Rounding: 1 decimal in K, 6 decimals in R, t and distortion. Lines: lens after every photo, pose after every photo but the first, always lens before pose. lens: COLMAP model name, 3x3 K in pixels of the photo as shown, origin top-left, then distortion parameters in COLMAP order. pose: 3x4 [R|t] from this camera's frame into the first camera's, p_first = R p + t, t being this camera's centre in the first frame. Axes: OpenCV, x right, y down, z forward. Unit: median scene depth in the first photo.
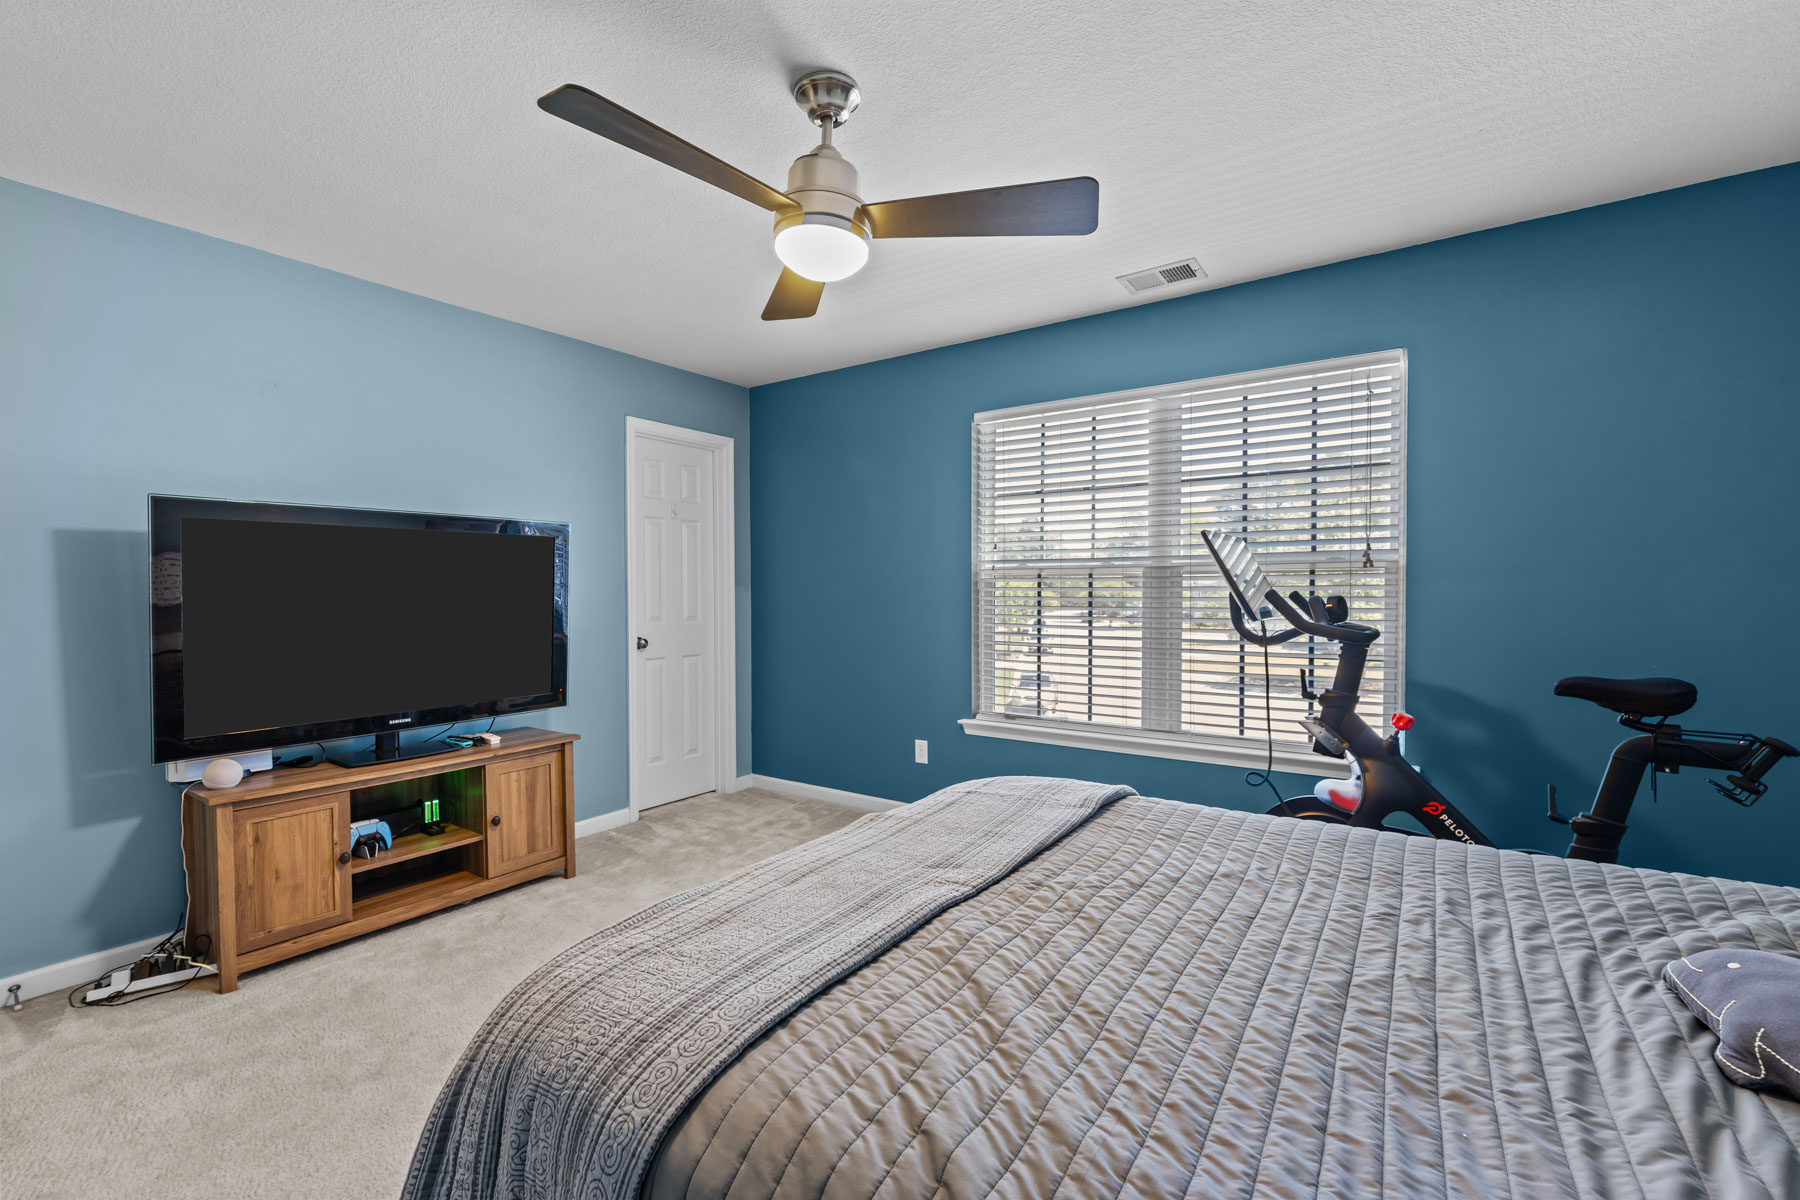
lens RADIAL K [[772.9, 0, 897.4], [0, 772.9, 602.6], [0, 0, 1]] dist [0.000406, -0.000158]
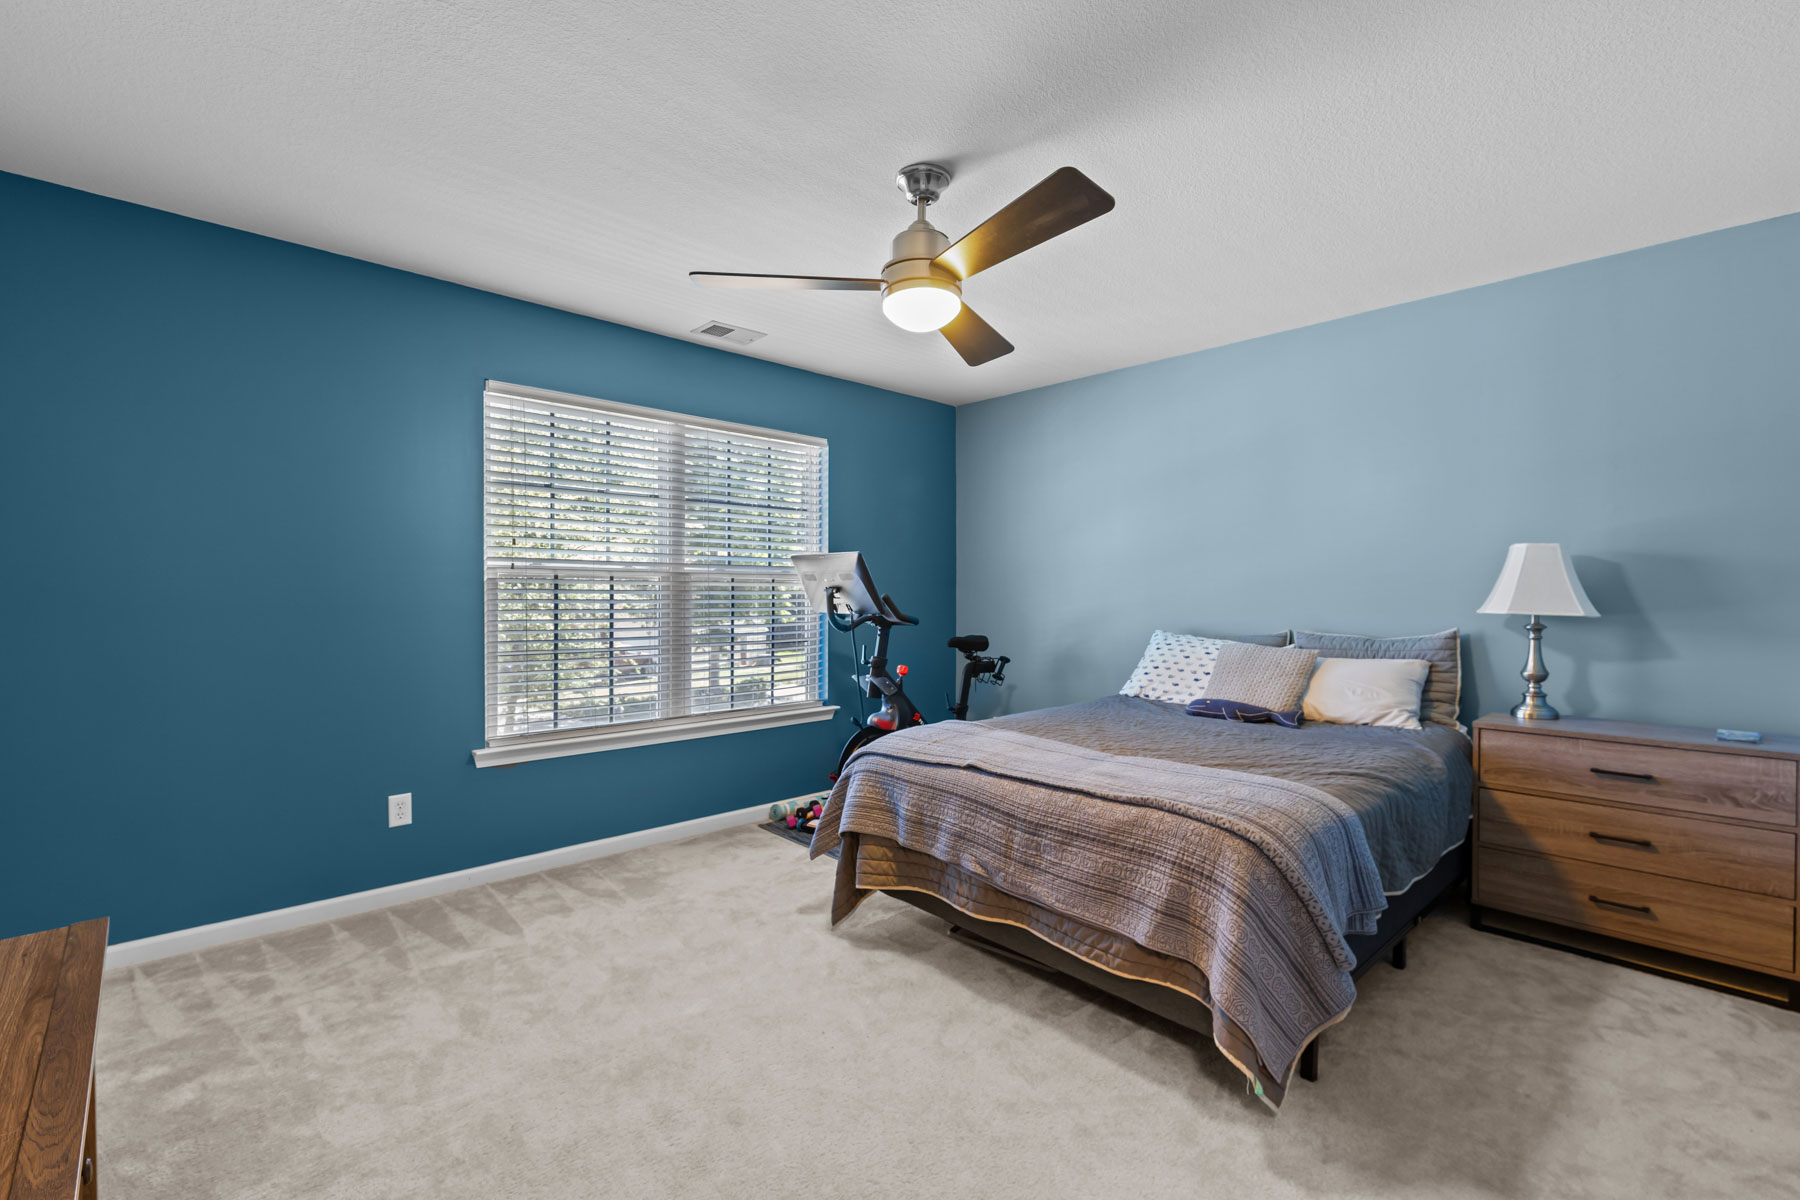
lens RADIAL K [[808.2, 0, 891.9], [0, 808.2, 601.5], [0, 0, 1]] dist [0.004833, 0.000434]
pose [[0.181337, -0.007759, 0.983390, -0.796262], [0.008356, 0.999945, 0.006348, -0.008830], [-0.983386, 0.007066, 0.181392, 0.488108]]
